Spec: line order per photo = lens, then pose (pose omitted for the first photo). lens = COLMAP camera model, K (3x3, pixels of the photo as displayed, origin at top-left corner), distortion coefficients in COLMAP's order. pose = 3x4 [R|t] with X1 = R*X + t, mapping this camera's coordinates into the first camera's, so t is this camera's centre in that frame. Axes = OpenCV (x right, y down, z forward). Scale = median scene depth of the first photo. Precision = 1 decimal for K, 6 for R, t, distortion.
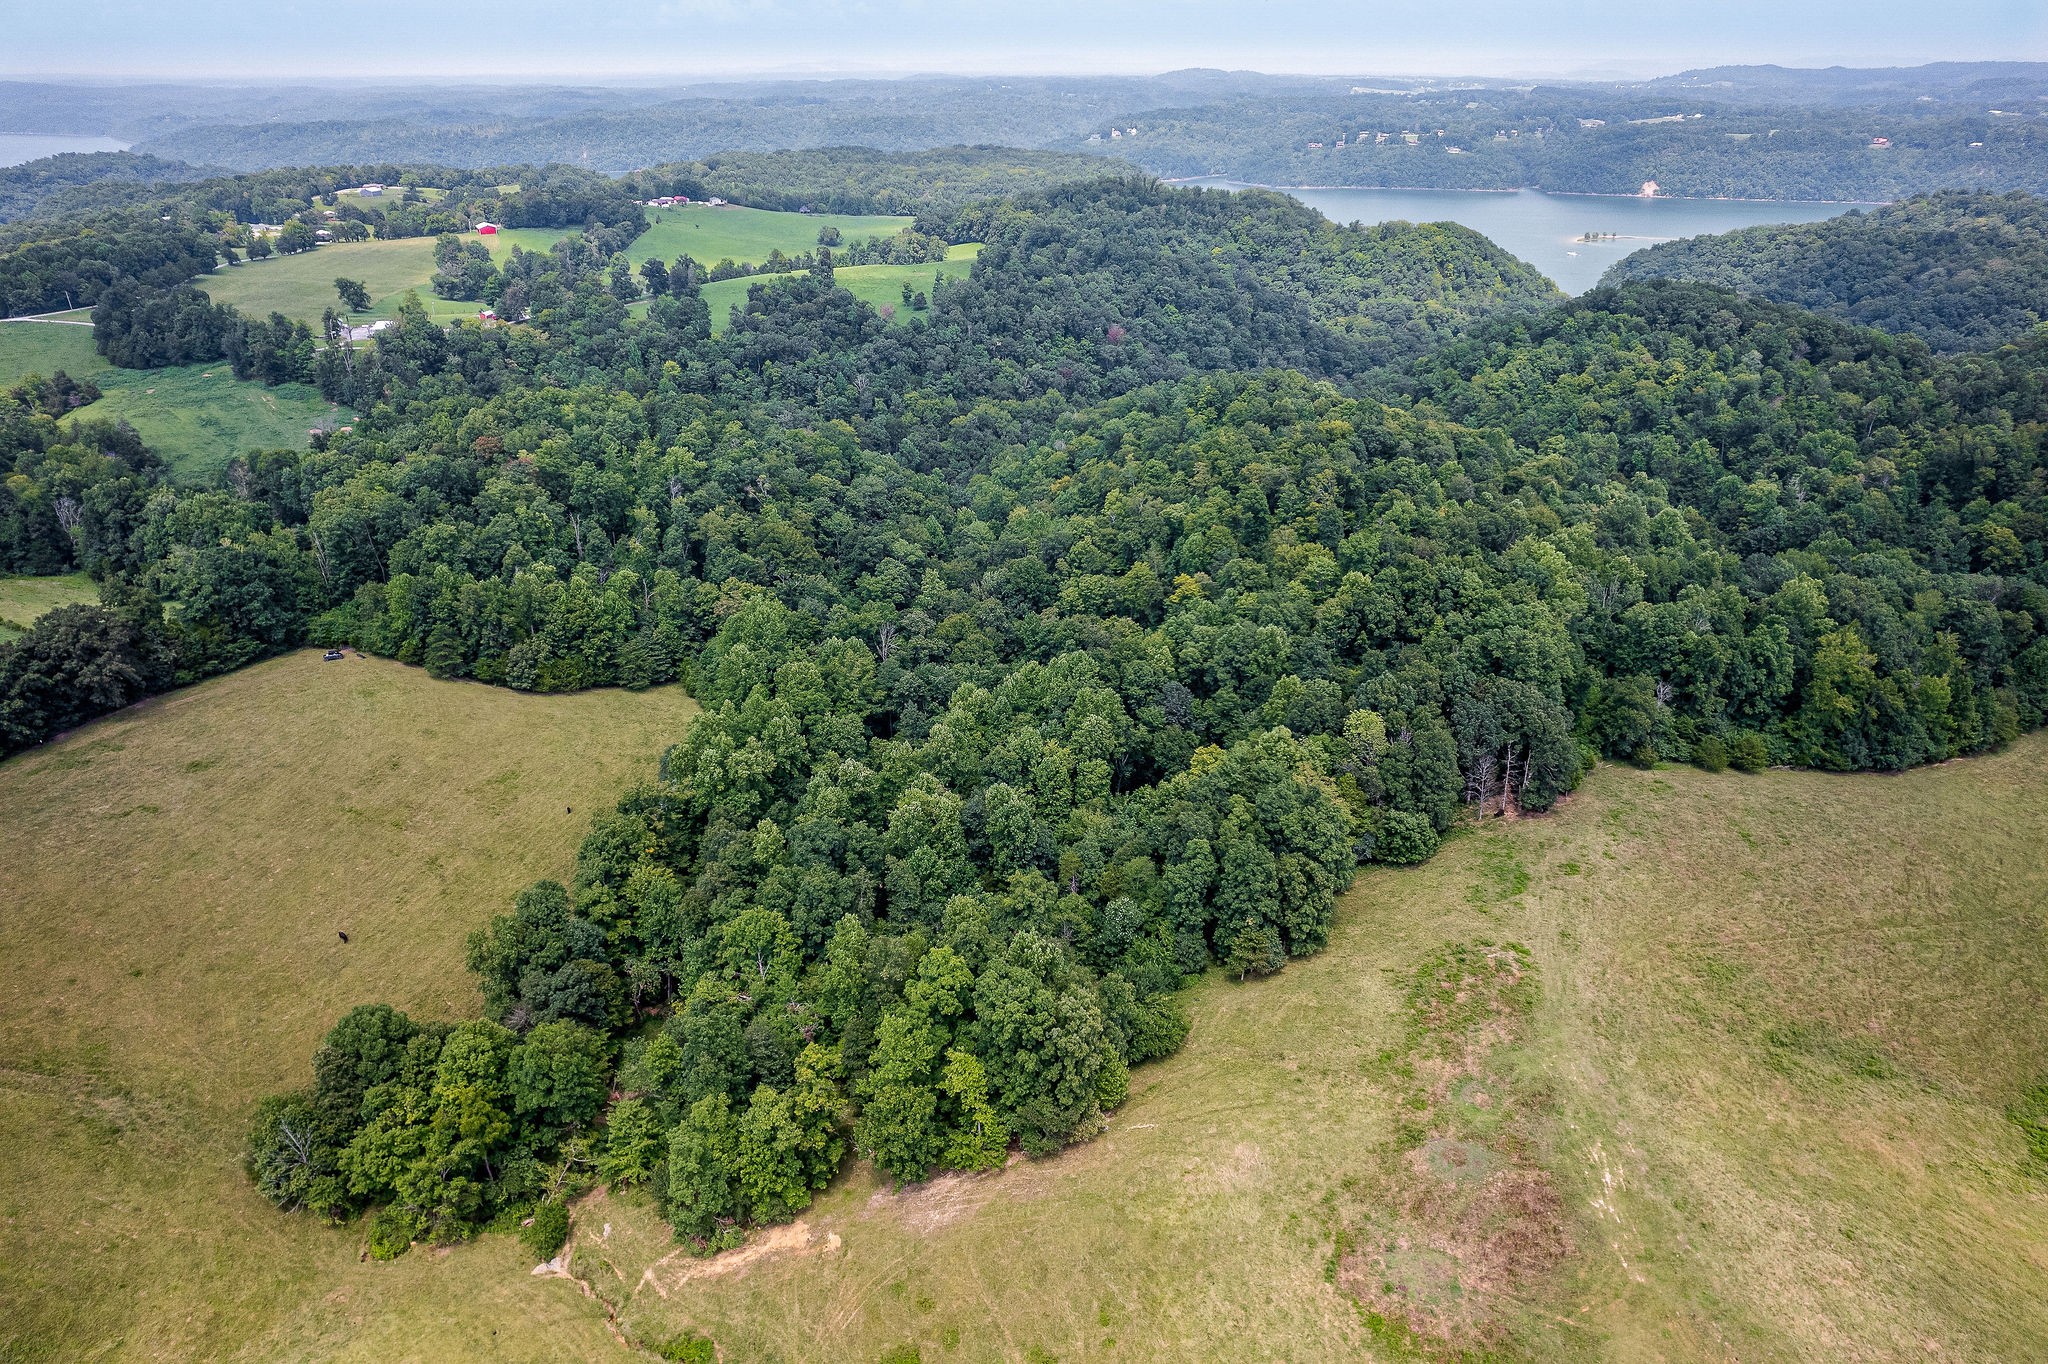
lens RADIAL K [[1307.7, 0, 1031.9], [0, 1307.7, 681.4], [0, 0, 1]] dist [-0.081387, 0.073351]
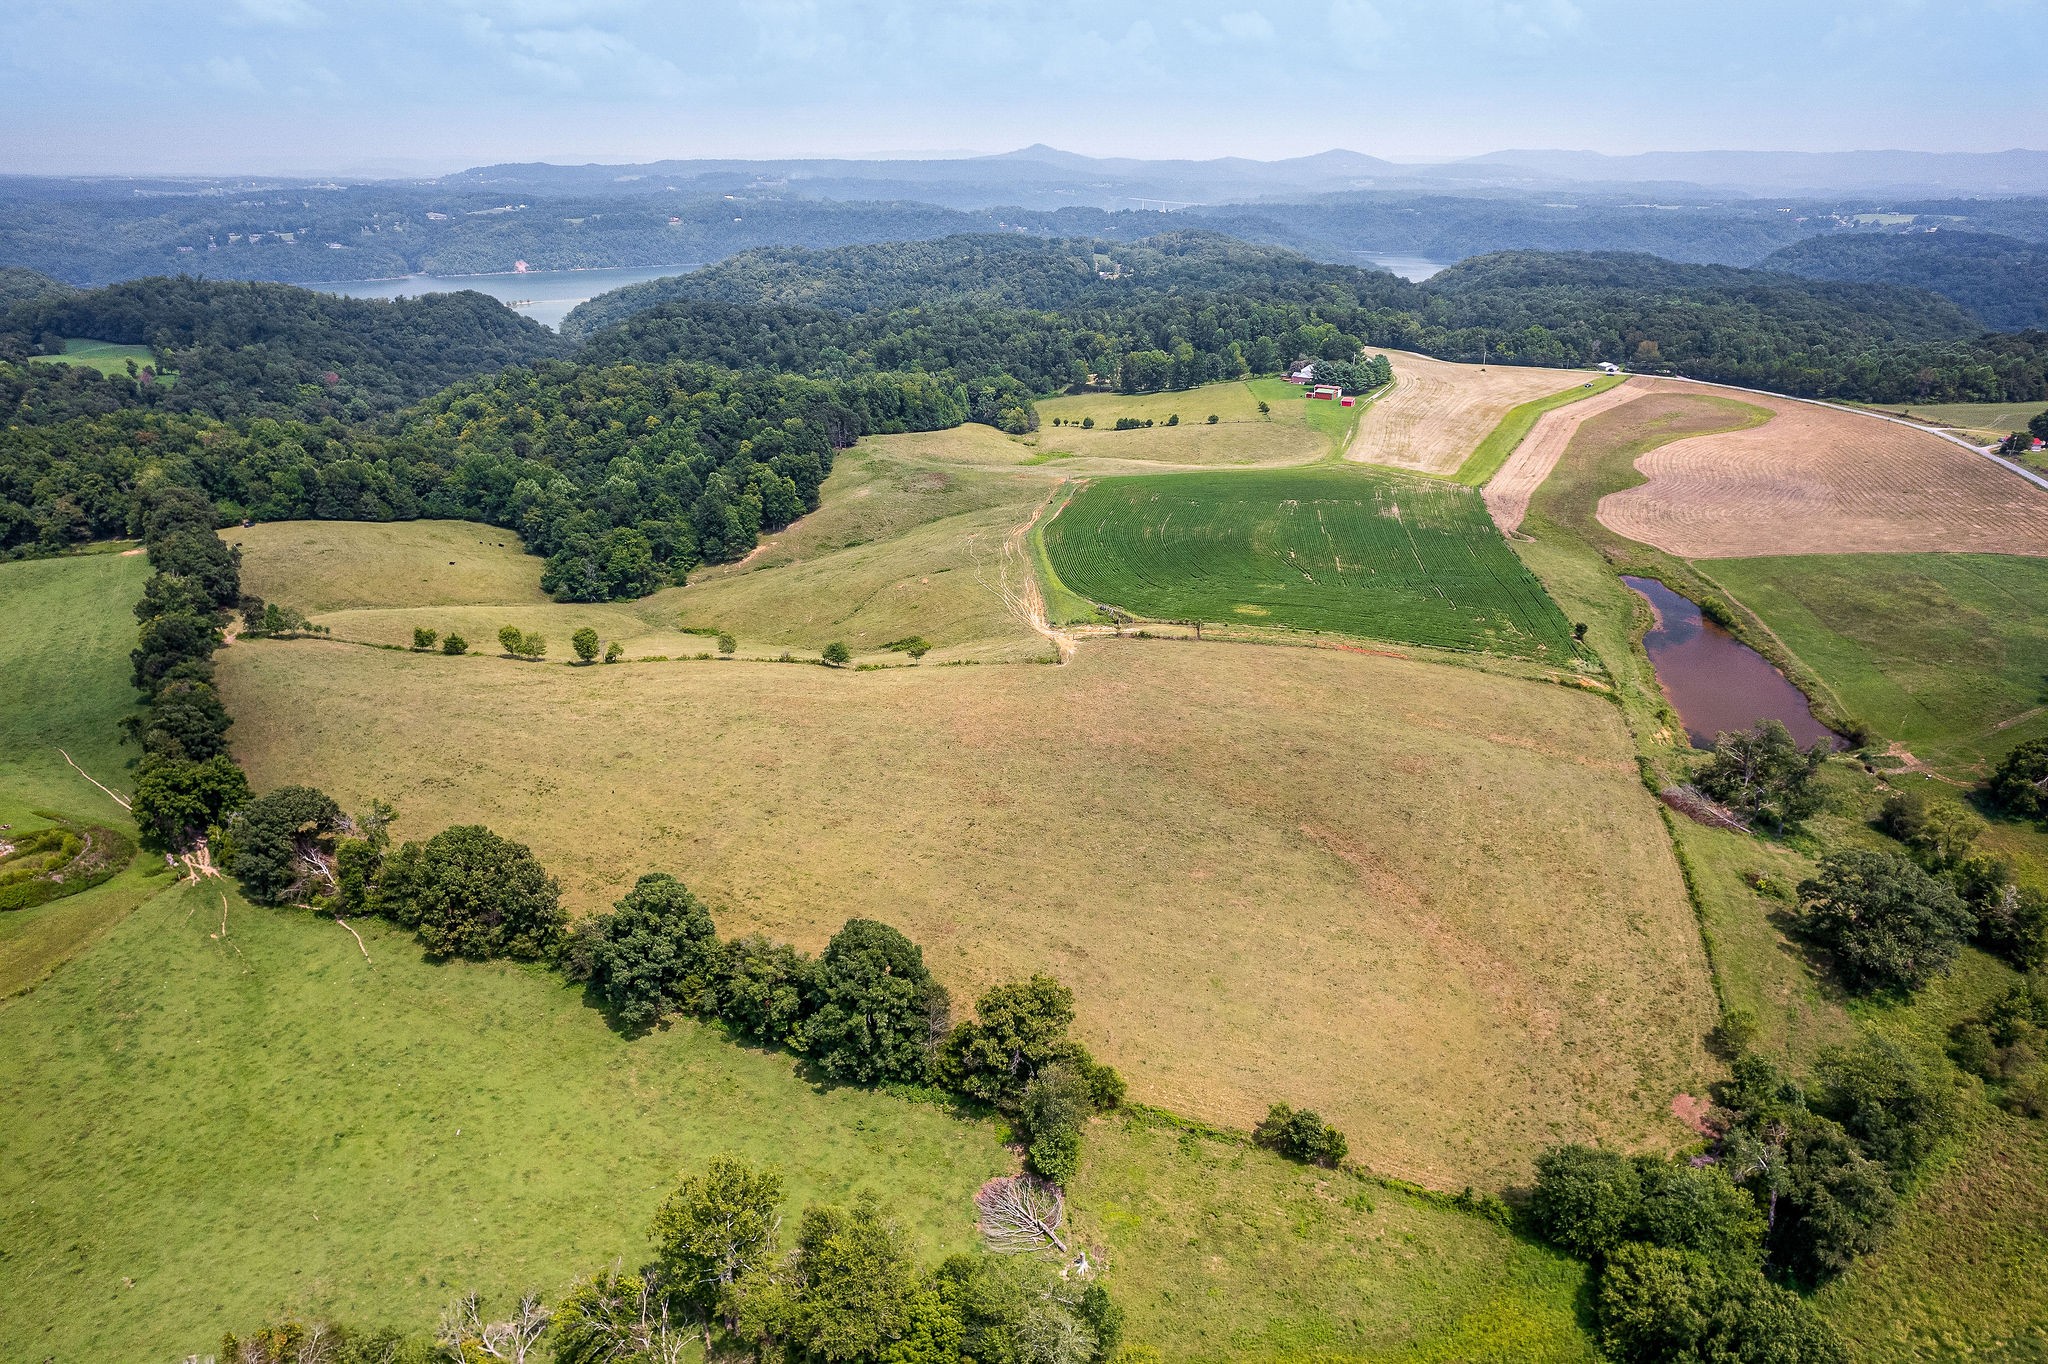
lens RADIAL K [[1307.7, 0, 1031.9], [0, 1307.7, 681.4], [0, 0, 1]] dist [-0.081387, 0.073351]
pose [[0.667855, -0.275932, 0.691253, -0.475377], [0.319224, 0.945173, 0.068873, 0.172112], [-0.672358, 0.174667, 0.719323, -0.389446]]
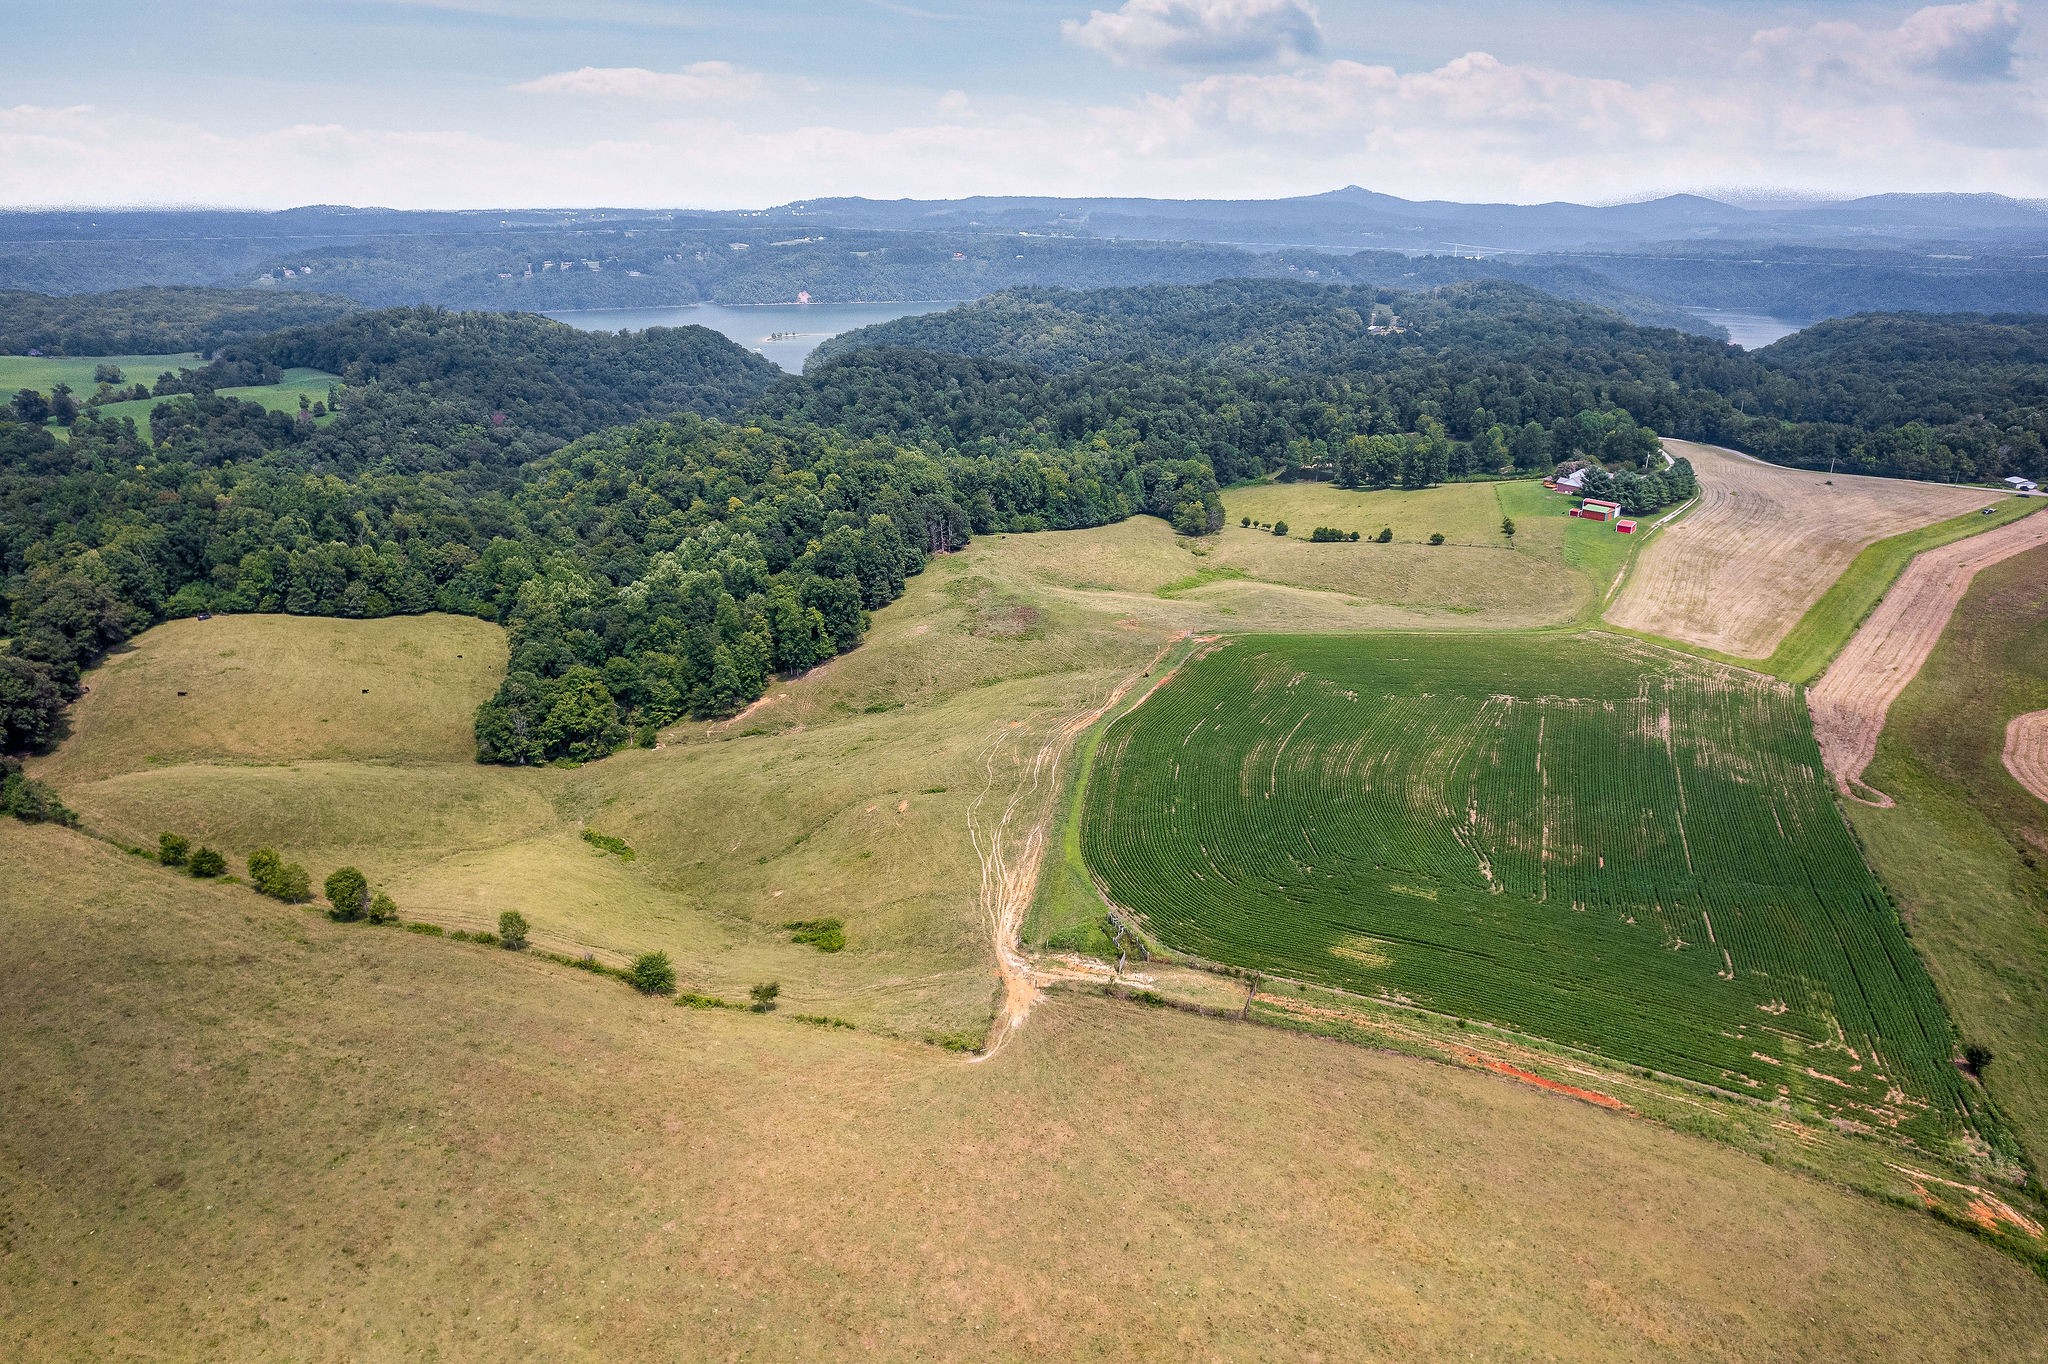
lens RADIAL K [[1307.7, 0, 1031.9], [0, 1307.7, 681.4], [0, 0, 1]] dist [-0.081387, 0.073351]
pose [[0.818708, -0.194138, 0.540396, -0.251944], [0.240724, 0.970461, -0.016061, 0.130502], [-0.521315, 0.143236, 0.841257, -0.300293]]
